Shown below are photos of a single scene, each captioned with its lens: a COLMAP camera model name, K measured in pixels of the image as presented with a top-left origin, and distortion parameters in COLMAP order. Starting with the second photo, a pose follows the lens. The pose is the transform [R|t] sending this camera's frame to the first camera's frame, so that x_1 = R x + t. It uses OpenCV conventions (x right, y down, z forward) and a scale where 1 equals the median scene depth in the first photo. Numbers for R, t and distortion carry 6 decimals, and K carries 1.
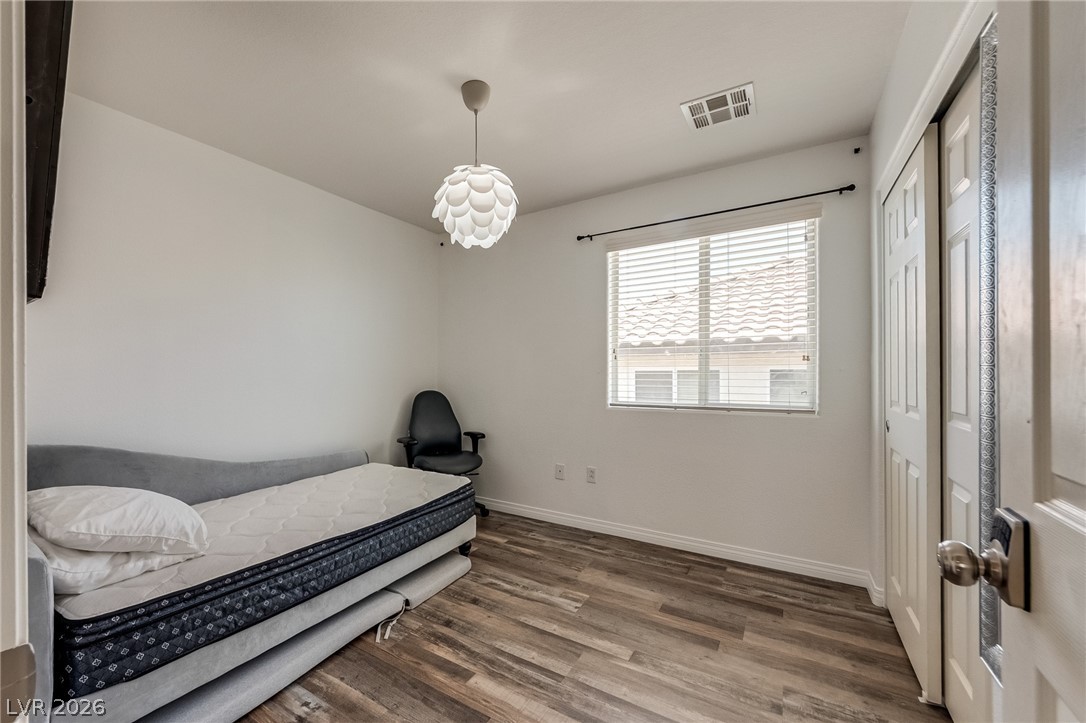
lens RADIAL K [[410.3, 0, 522.6], [0, 410.3, 374.2], [0, 0, 1]] dist [-0.000082, -0.000088]
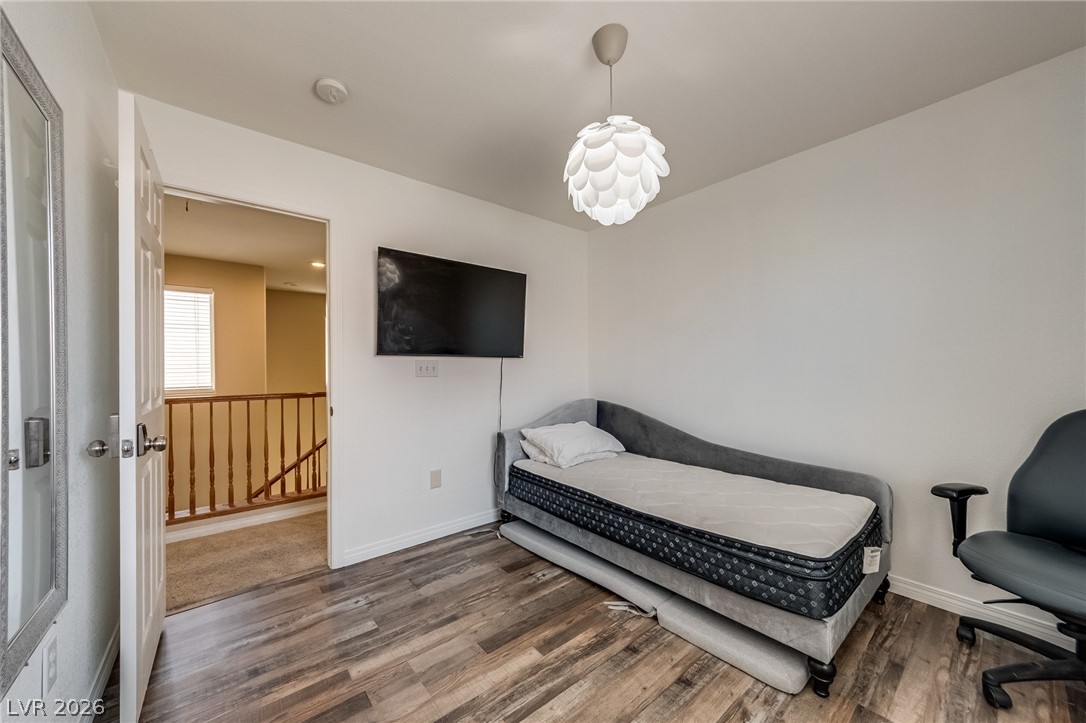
lens RADIAL K [[410.3, 0, 539.2], [0, 410.3, 365.4], [0, 0, 1]] dist [-0.000082, -0.000088]
pose [[-0.320598, 0.005069, -0.947202, 0.858159], [0.004246, 0.999983, 0.003914, -0.023745], [0.947206, -0.002767, -0.320614, 1.284829]]
